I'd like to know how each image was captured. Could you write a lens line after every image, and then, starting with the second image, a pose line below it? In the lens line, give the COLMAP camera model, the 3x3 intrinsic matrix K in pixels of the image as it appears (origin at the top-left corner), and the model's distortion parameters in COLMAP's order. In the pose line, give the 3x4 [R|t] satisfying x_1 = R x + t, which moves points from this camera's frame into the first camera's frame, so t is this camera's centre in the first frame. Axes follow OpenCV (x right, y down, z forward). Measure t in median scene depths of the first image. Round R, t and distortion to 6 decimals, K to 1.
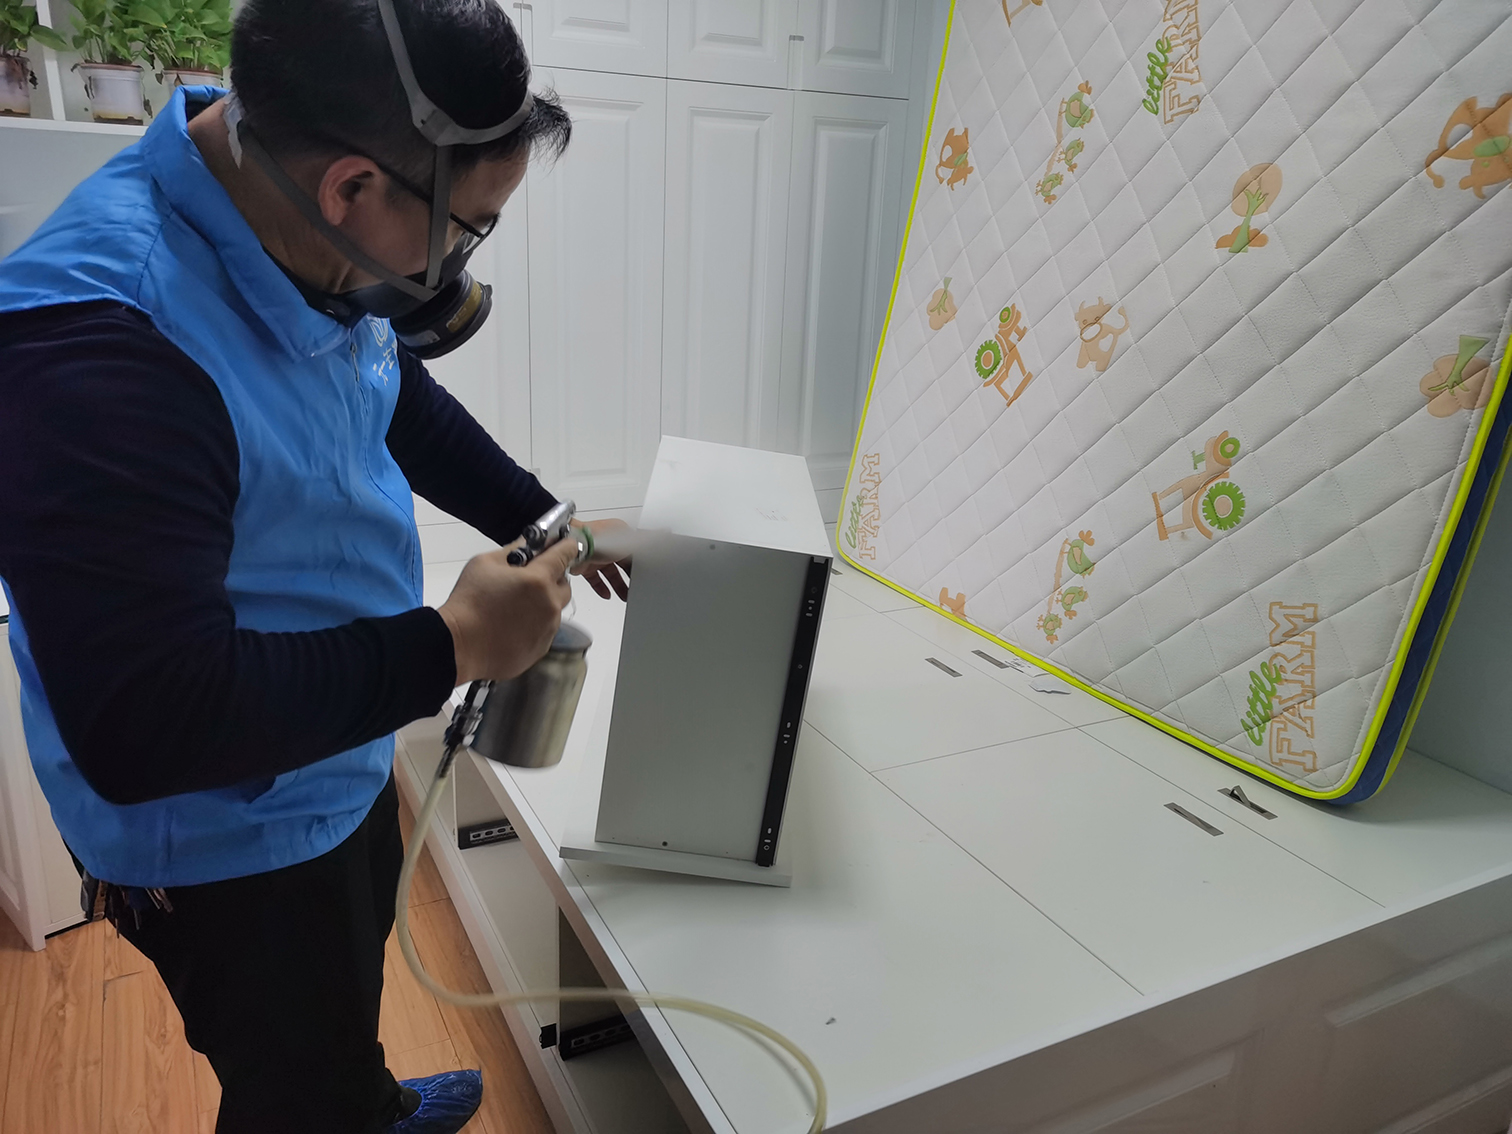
lens RADIAL K [[1167.4, 0, 752.3], [0, 1167.4, 568.2], [0, 0, 1]] dist [0.064476, -0.046306]
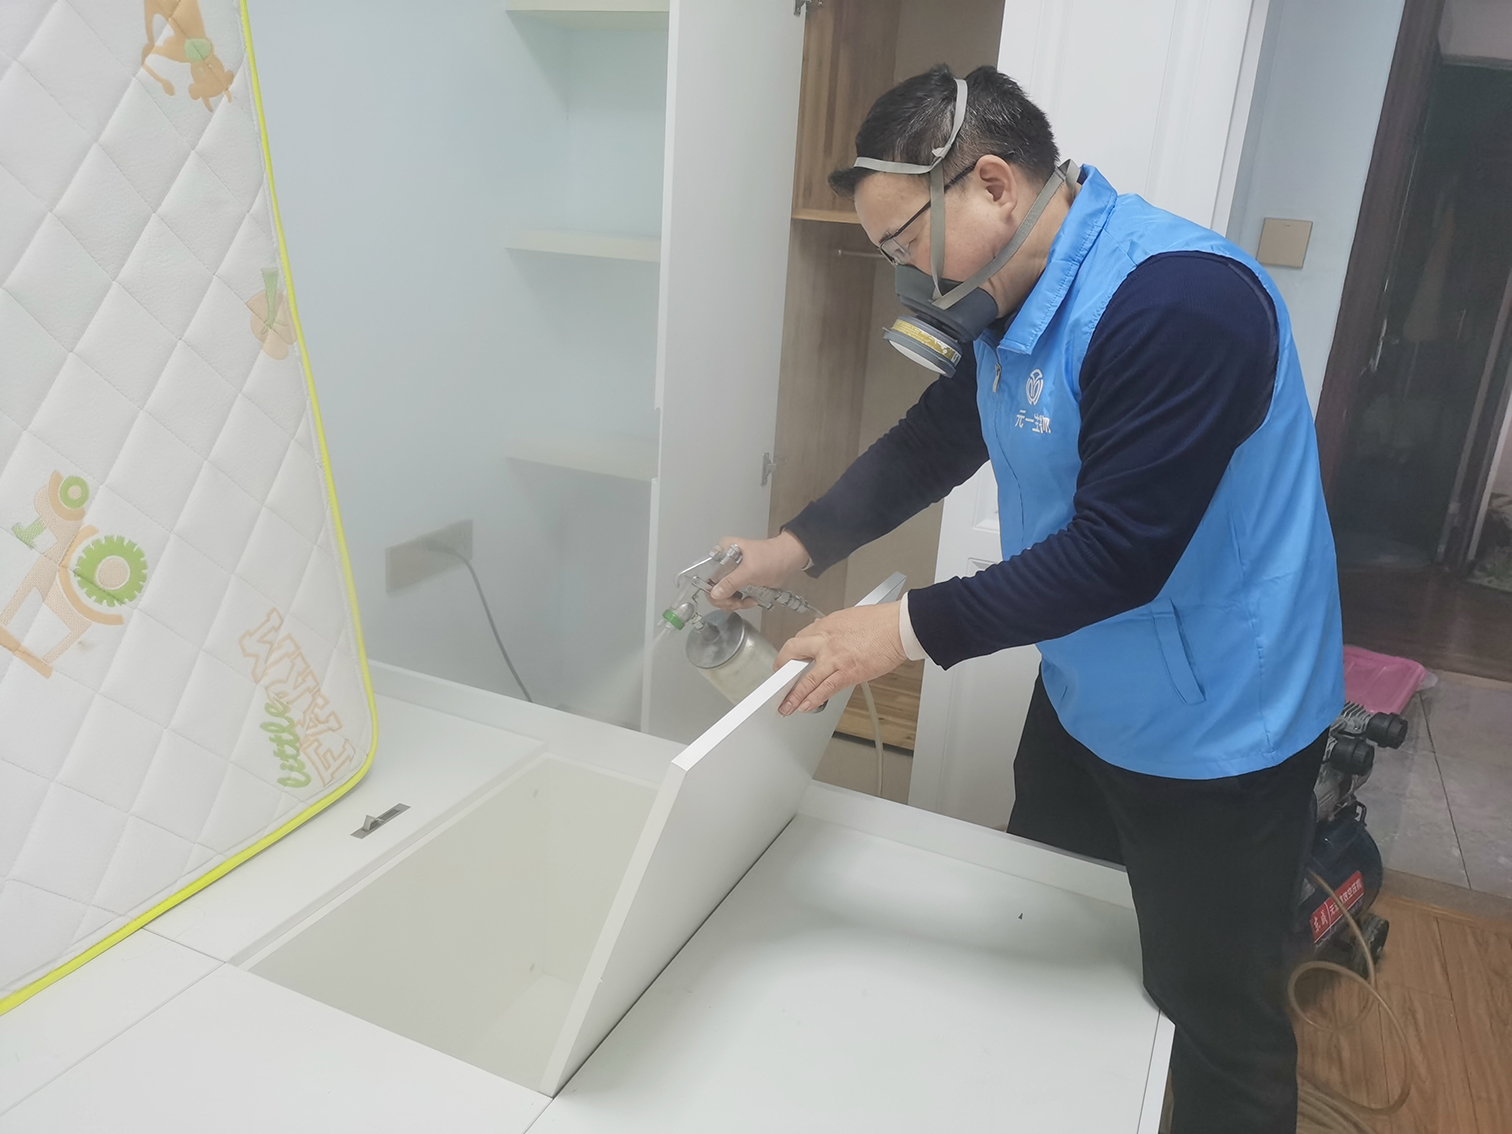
lens RADIAL K [[1172.4, 0, 749.7], [0, 1172.4, 571.1], [0, 0, 1]] dist [0.060594, -0.048100]
pose [[-0.617430, -0.318935, 0.719070, -0.267500], [0.151675, 0.848696, 0.506665, -0.297733], [-0.771865, 0.421894, -0.475636, 0.916135]]
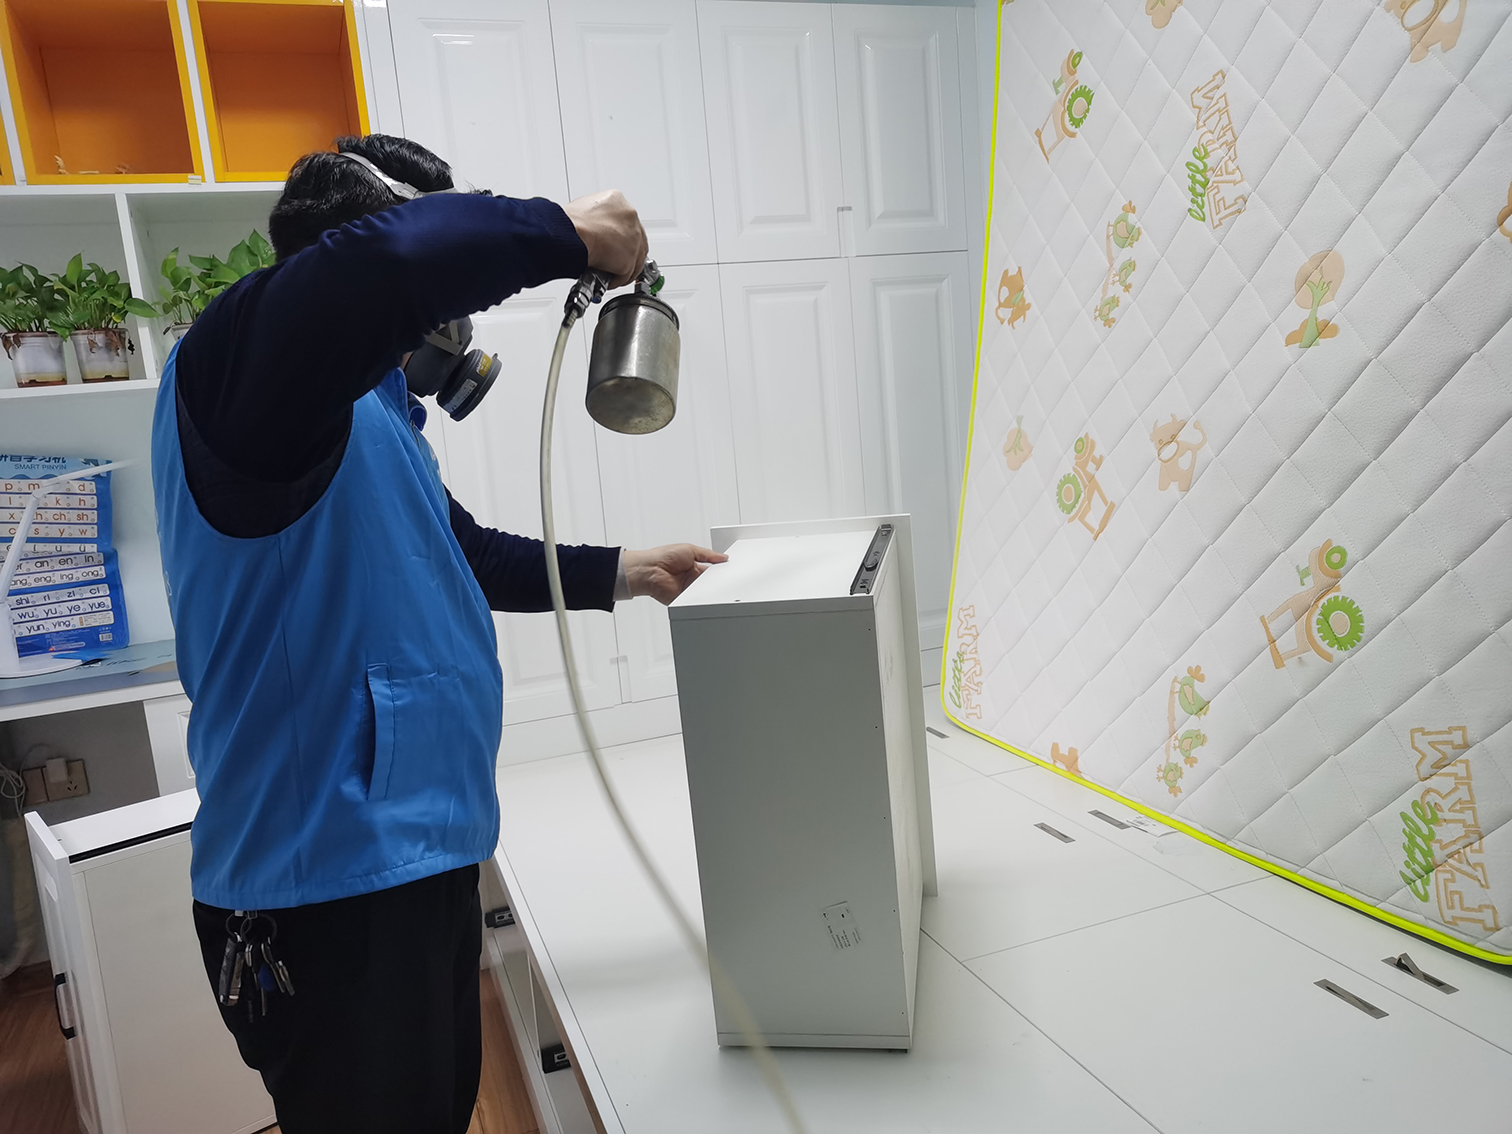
lens RADIAL K [[1172.4, 0, 749.7], [0, 1172.4, 571.1], [0, 0, 1]] dist [0.060594, -0.048100]
pose [[0.984344, -0.105769, -0.140993, 0.084047], [0.083625, 0.984423, -0.154658, 0.007901], [0.155155, 0.140446, 0.977856, 0.053348]]
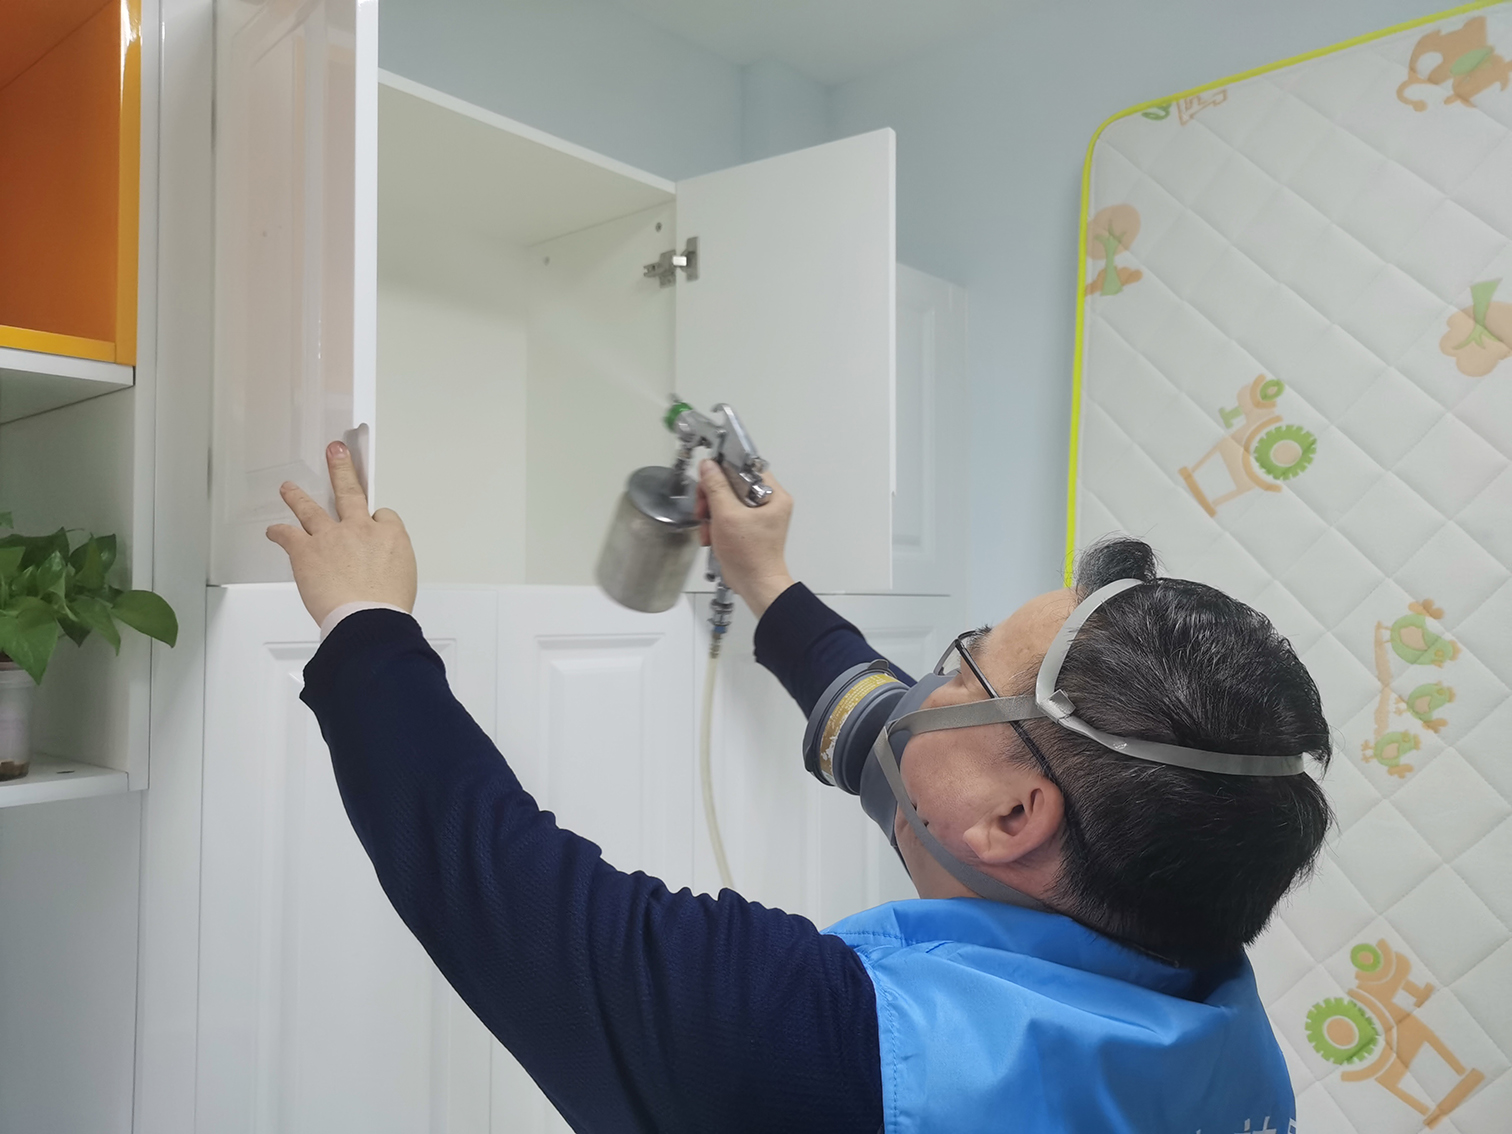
lens RADIAL K [[1172.4, 0, 749.7], [0, 1172.4, 571.1], [0, 0, 1]] dist [0.060594, -0.048100]
pose [[0.930463, -0.031094, 0.365064, -0.319948], [0.148085, 0.943297, -0.297088, -0.290550], [-0.335126, 0.330490, 0.882308, 0.543544]]
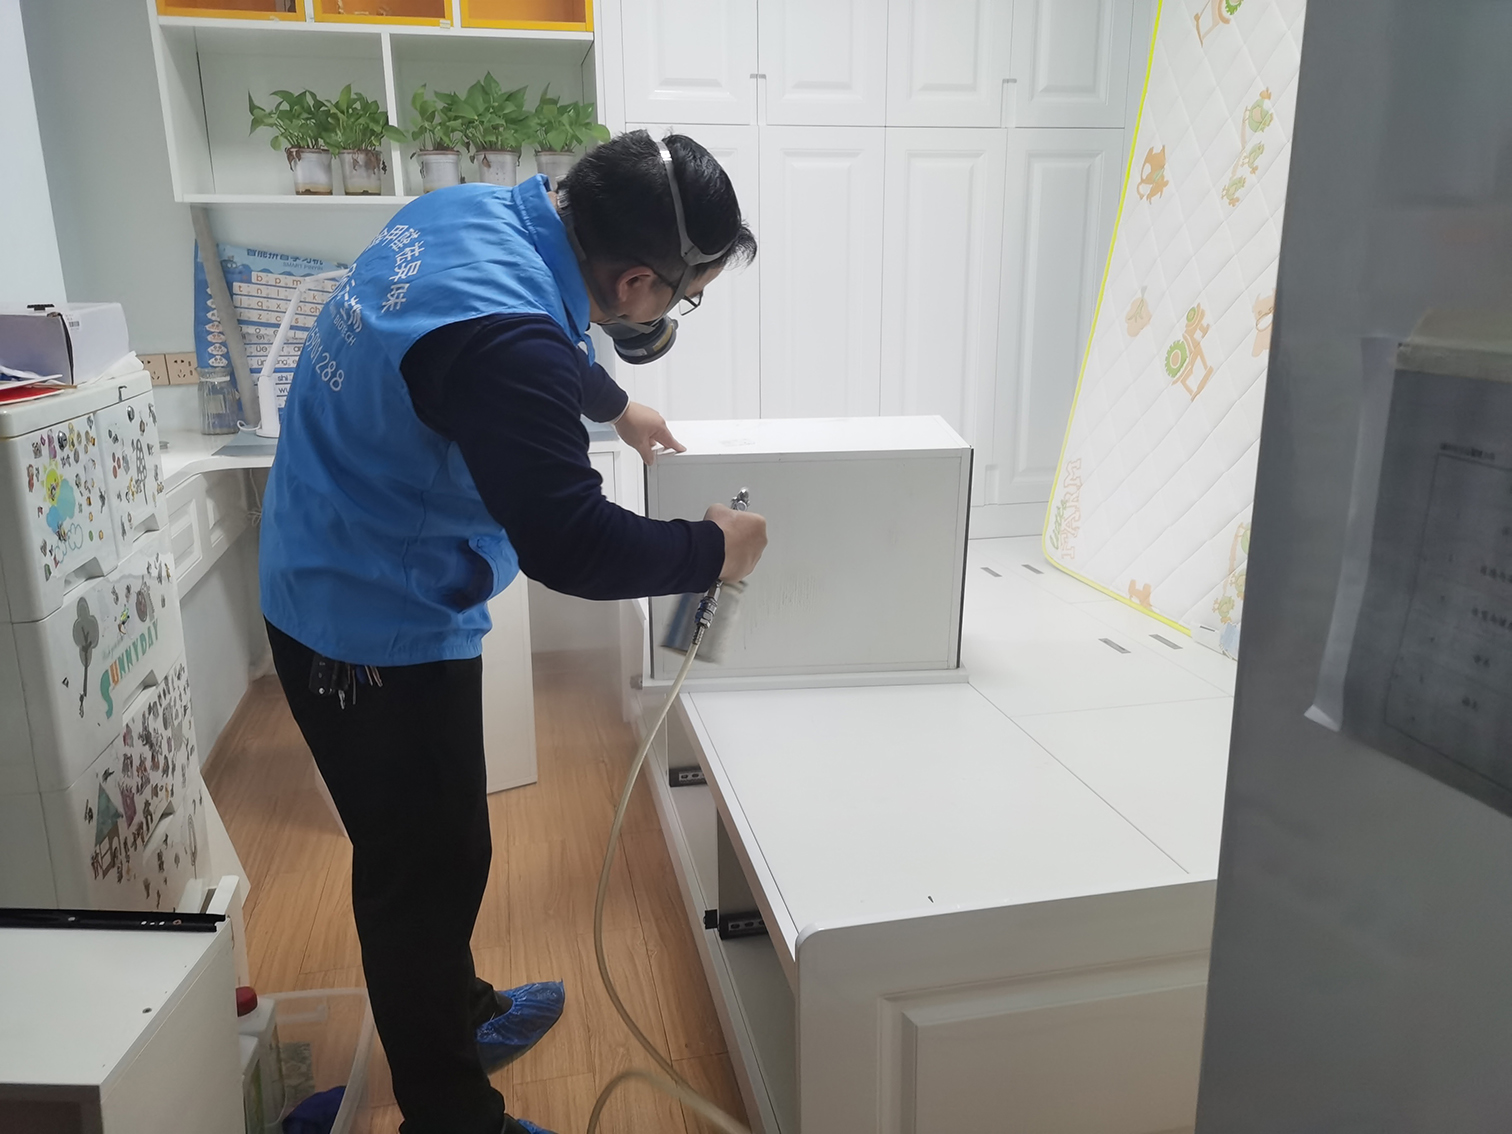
lens RADIAL K [[1172.4, 0, 749.7], [0, 1172.4, 571.1], [0, 0, 1]] dist [0.060594, -0.048100]
pose [[0.963069, 0.015305, -0.268821, 0.134314], [-0.032289, 0.997743, -0.058872, 0.092451], [0.267313, 0.065377, 0.961389, -0.106447]]
